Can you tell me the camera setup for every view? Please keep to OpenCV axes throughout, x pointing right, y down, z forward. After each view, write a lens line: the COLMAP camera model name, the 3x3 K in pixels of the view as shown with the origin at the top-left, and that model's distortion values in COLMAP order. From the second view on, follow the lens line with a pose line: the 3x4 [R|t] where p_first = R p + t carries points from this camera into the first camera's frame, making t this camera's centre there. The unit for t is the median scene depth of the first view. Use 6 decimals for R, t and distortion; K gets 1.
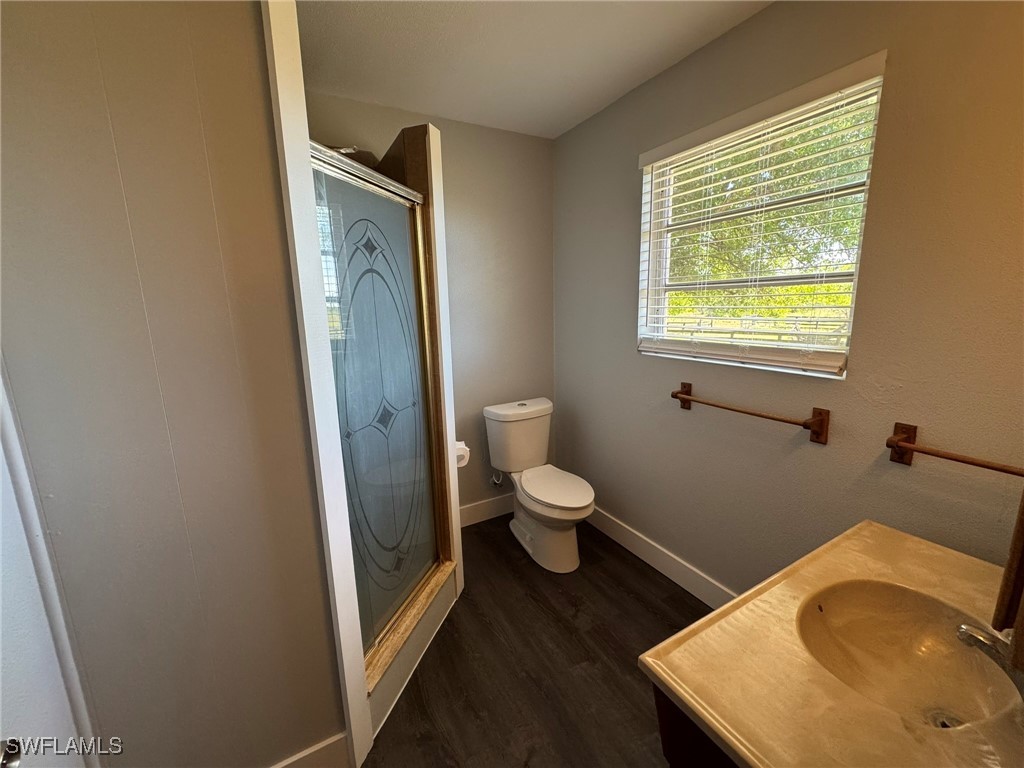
lens RADIAL K [[409.1, 0, 513.4], [0, 409.1, 380.4], [0, 0, 1]] dist [-0.004321, -0.000105]
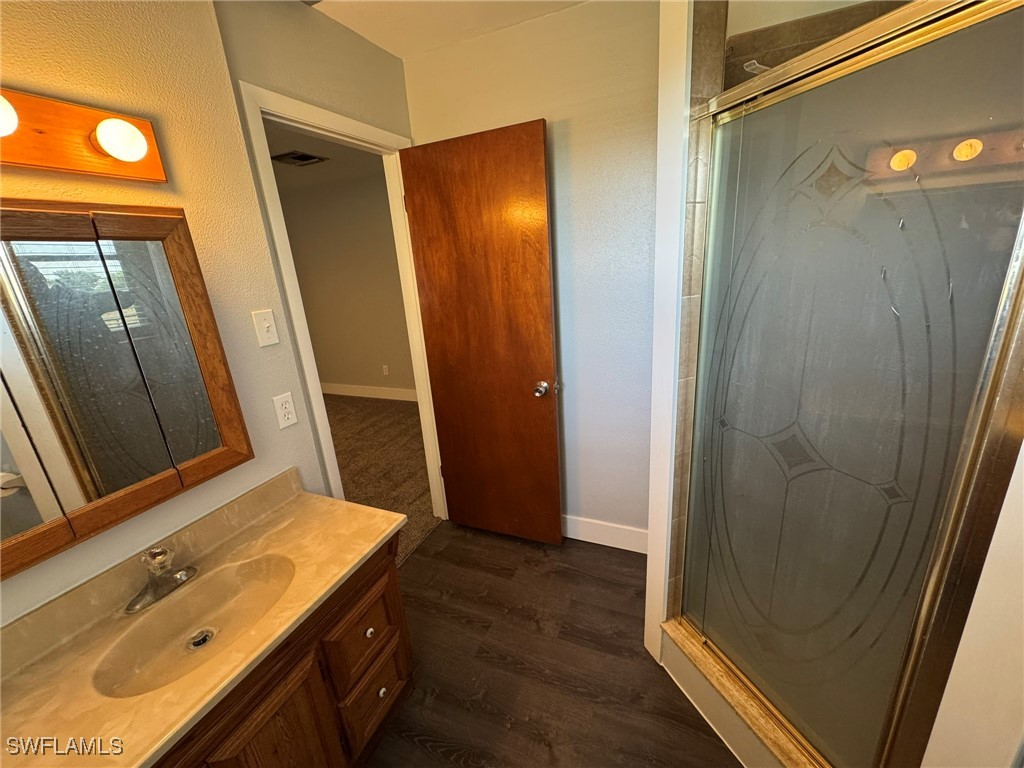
lens RADIAL K [[409.1, 0, 511.6], [0, 409.1, 384.2], [0, 0, 1]] dist [-0.004321, -0.000105]
pose [[-0.793909, 0.254384, -0.552266, 0.327889], [-0.024339, 0.894253, 0.446899, -0.247587], [0.607550, 0.368239, -0.703764, 0.981569]]
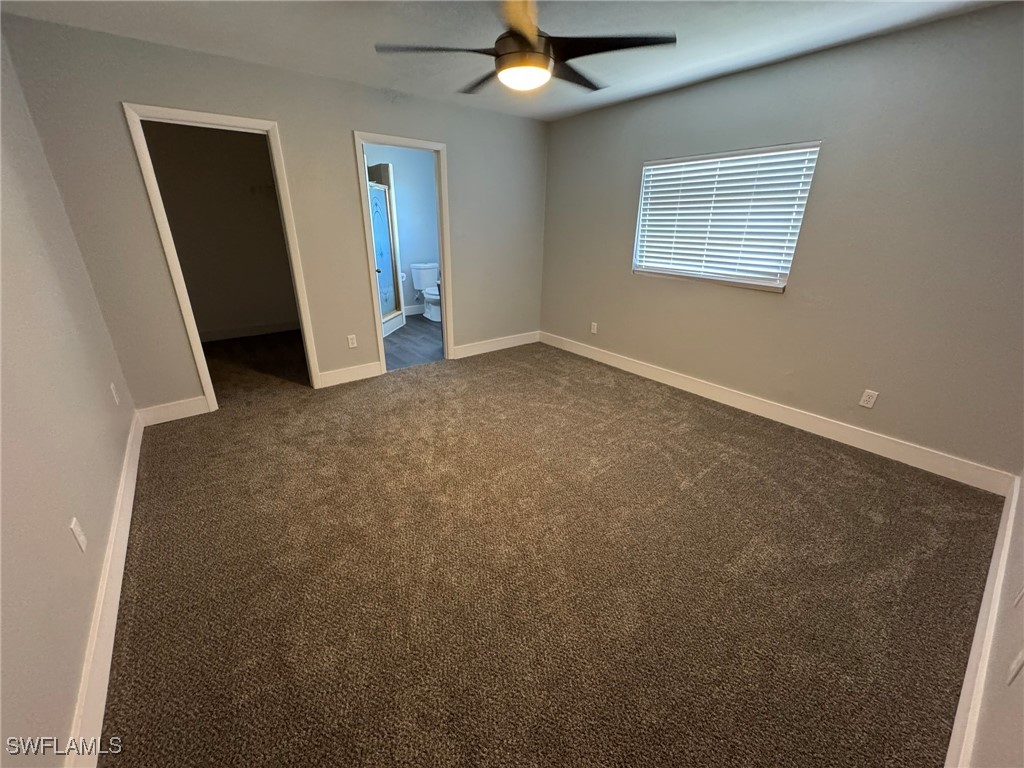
lens RADIAL K [[409.1, 0, 507.8], [0, 409.1, 383.1], [0, 0, 1]] dist [-0.004321, -0.000105]
pose [[0.989853, -0.027816, 0.139343, 0.218300], [0.004731, 0.986559, 0.163339, 0.543144], [-0.142013, -0.161022, 0.976680, -2.473734]]
